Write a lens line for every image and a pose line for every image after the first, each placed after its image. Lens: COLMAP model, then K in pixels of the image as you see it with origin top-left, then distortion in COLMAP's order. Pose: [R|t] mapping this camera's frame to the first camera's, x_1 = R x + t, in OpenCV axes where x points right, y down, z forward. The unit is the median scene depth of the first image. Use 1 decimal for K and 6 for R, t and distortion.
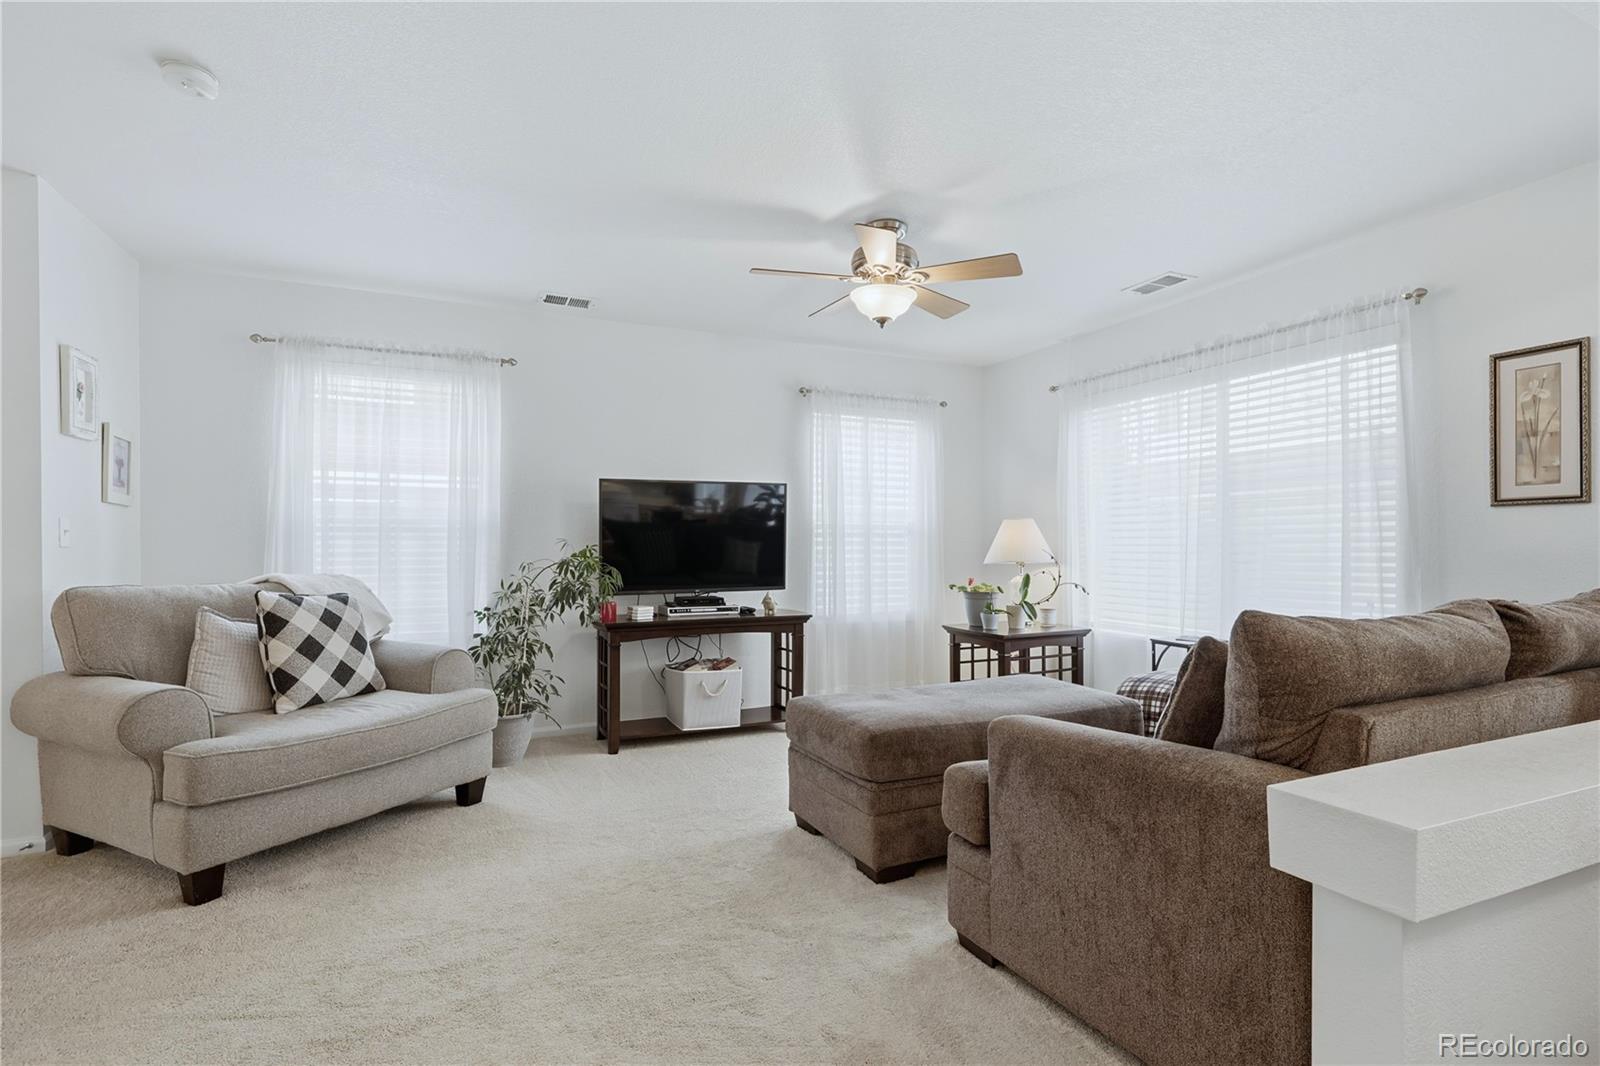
lens RADIAL K [[764.5, 0, 805.0], [0, 764.5, 539.9], [0, 0, 1]] dist [0.000435, 0.000144]
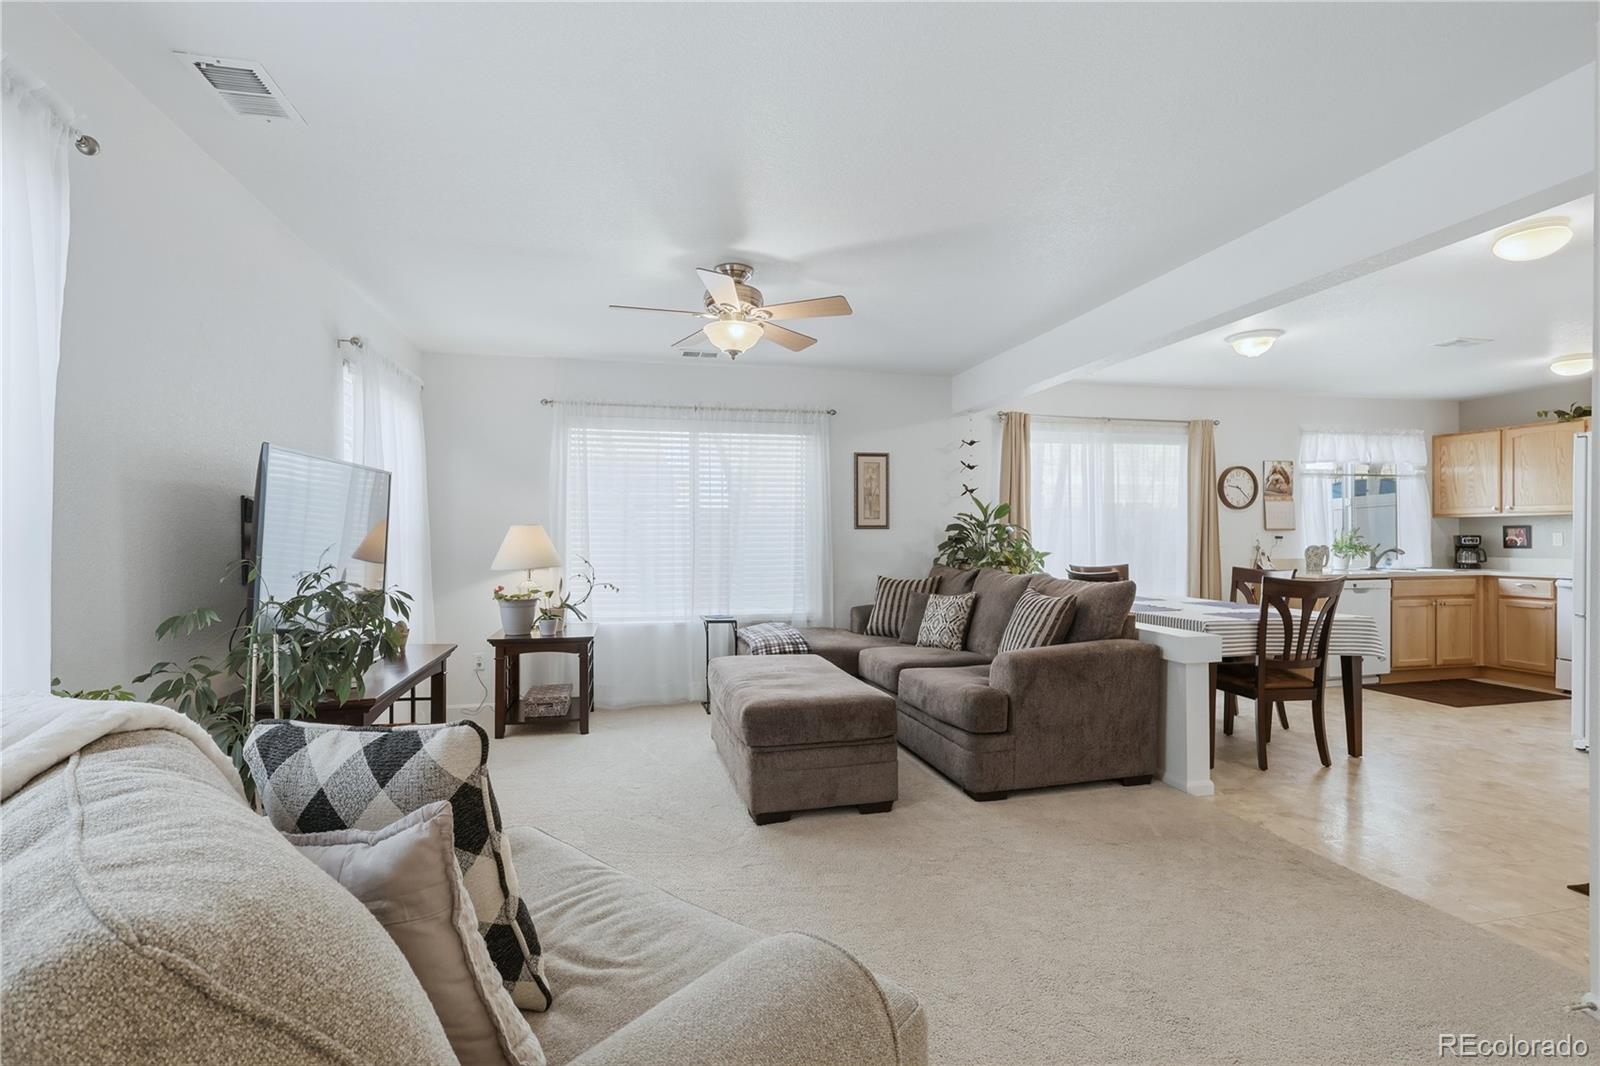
lens RADIAL K [[739.7, 0, 800.0], [0, 739.7, 533.0], [0, 0, 1]] dist [0.001511, 0.000894]
pose [[0.205155, 0.004959, 0.978717, -0.896757], [-0.007213, 0.999968, -0.003554, -0.022686], [-0.978703, -0.006330, 0.205184, 0.664716]]
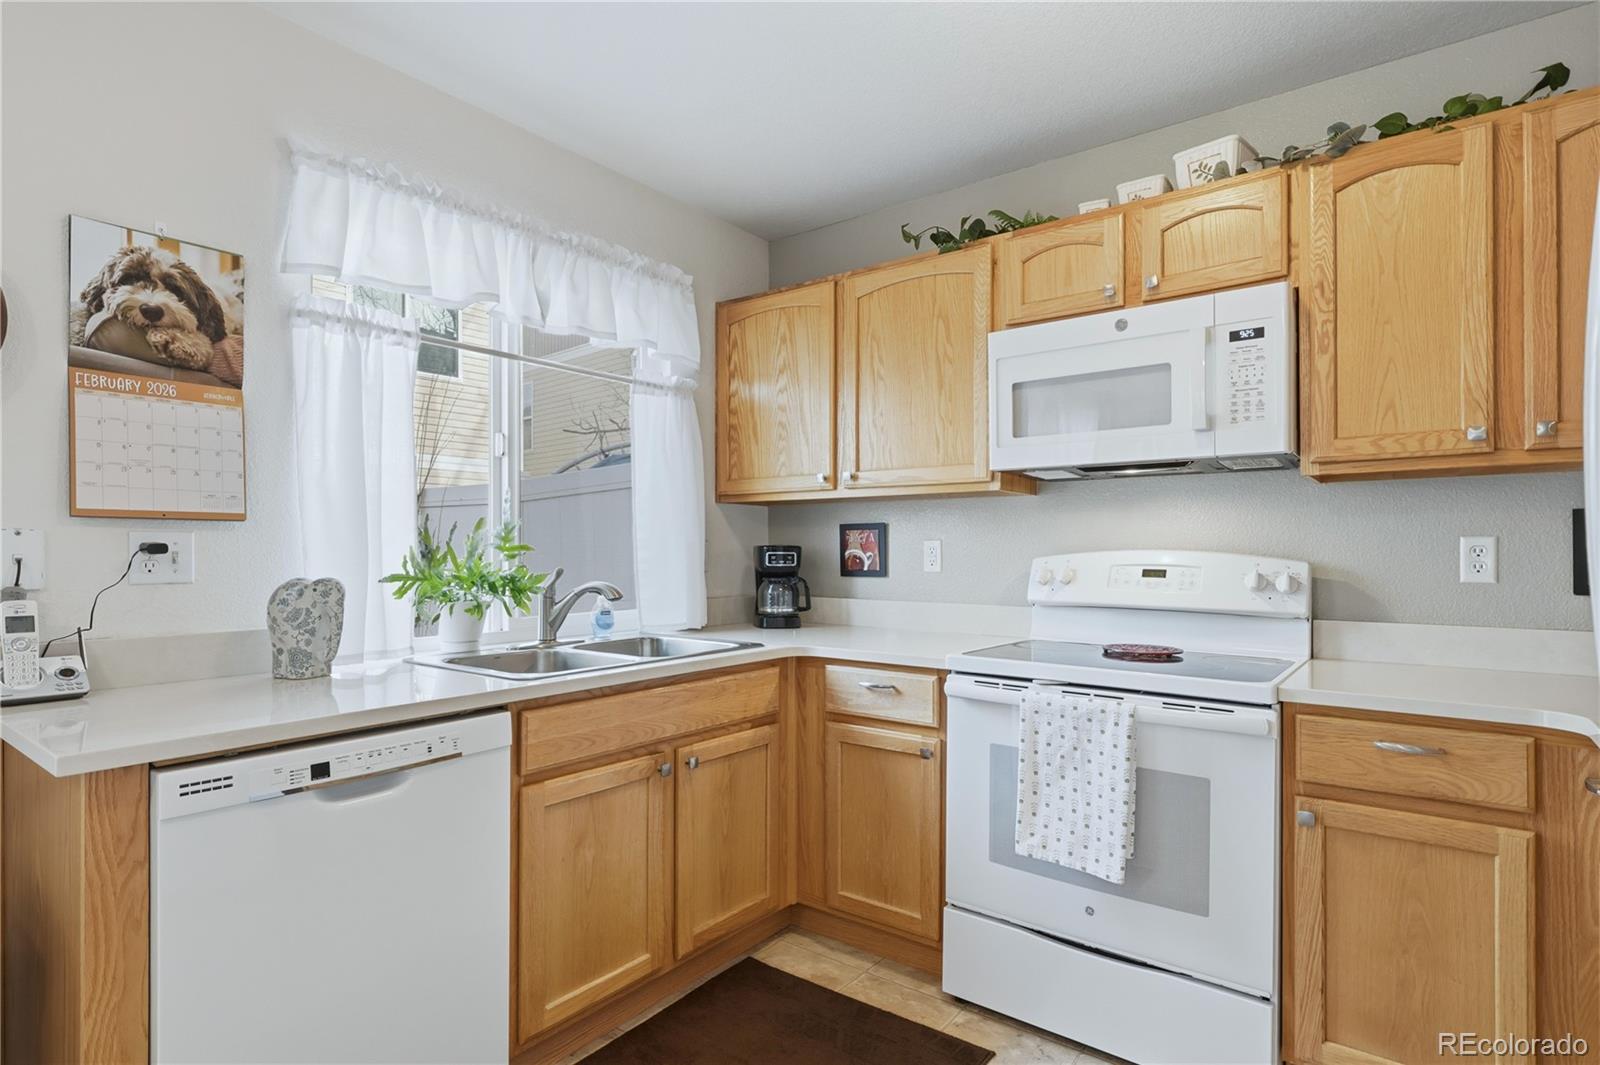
lens RADIAL K [[826.9, 0, 797.7], [0, 826.9, 551.5], [0, 0, 1]] dist [0.002290, 0.000783]
pose [[-0.464531, 0.000437, 0.885557, 0.621352], [-0.008064, 0.999956, -0.004724, -0.026220], [-0.885520, -0.009335, -0.464508, -0.291292]]
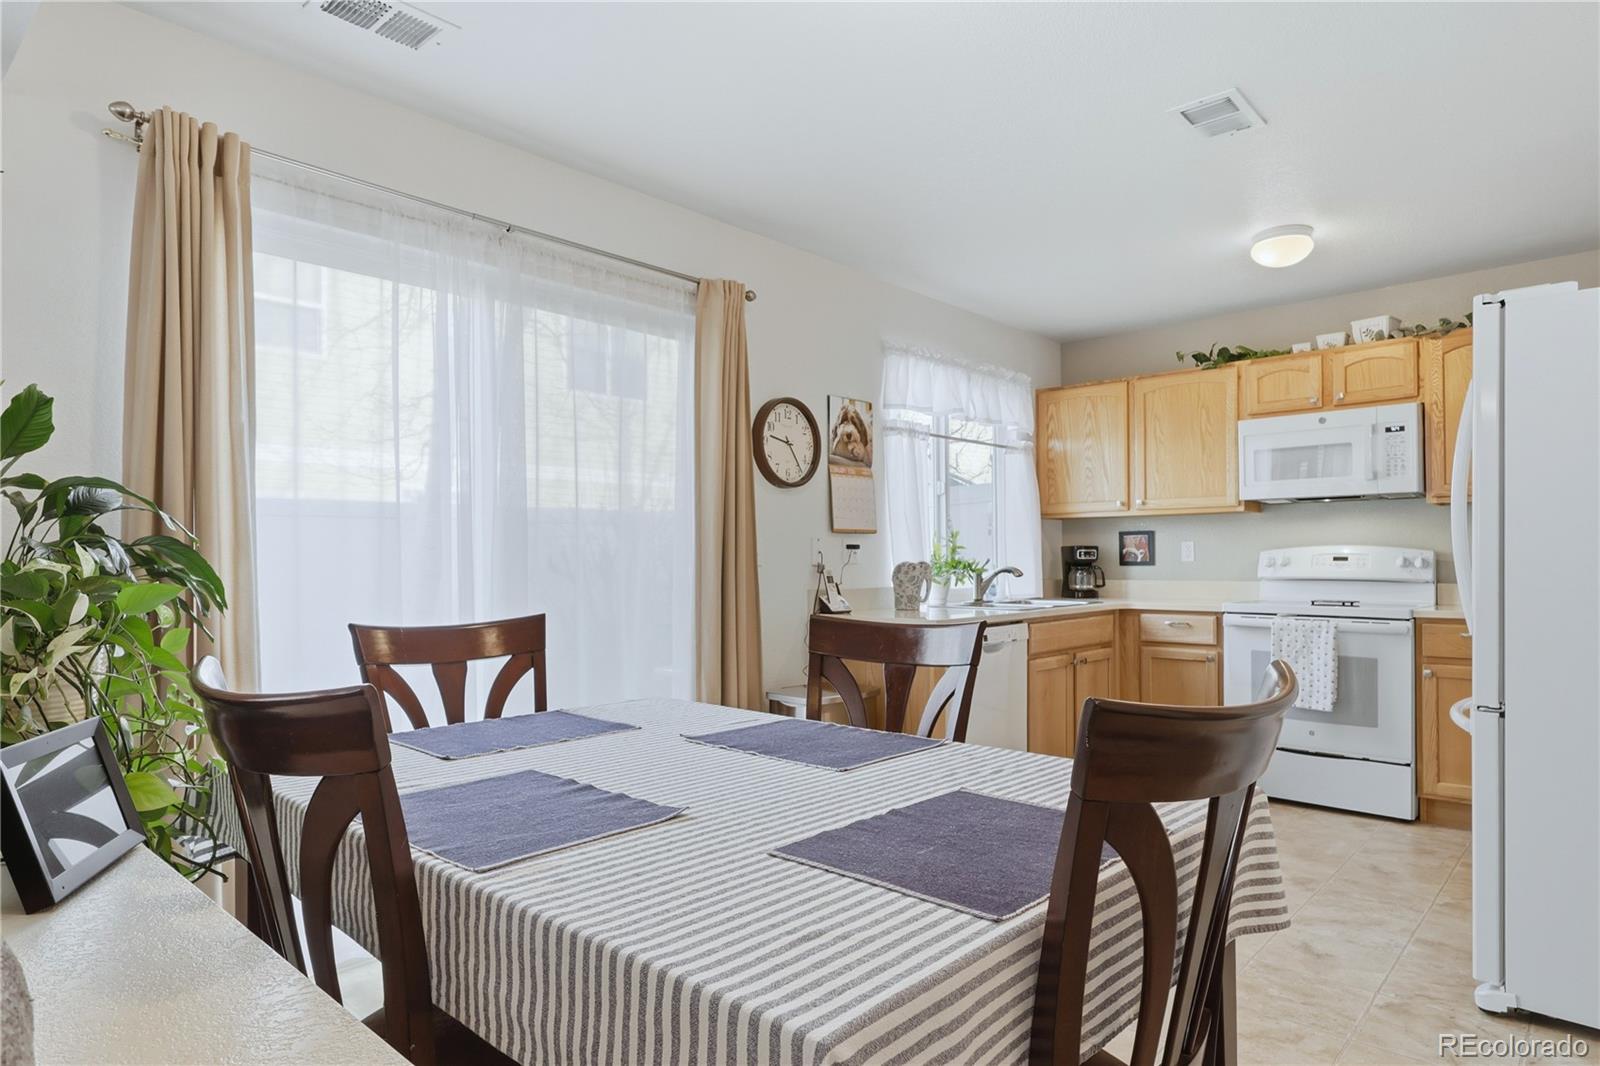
lens RADIAL K [[916.8, 0, 797.3], [0, 916.8, 555.8], [0, 0, 1]] dist [0.001849, 0.000588]
pose [[-0.383044, 0.009060, 0.923686, 0.161607], [-0.001149, 0.999946, -0.010284, -0.002595], [-0.923730, -0.005001, -0.383013, 0.371359]]
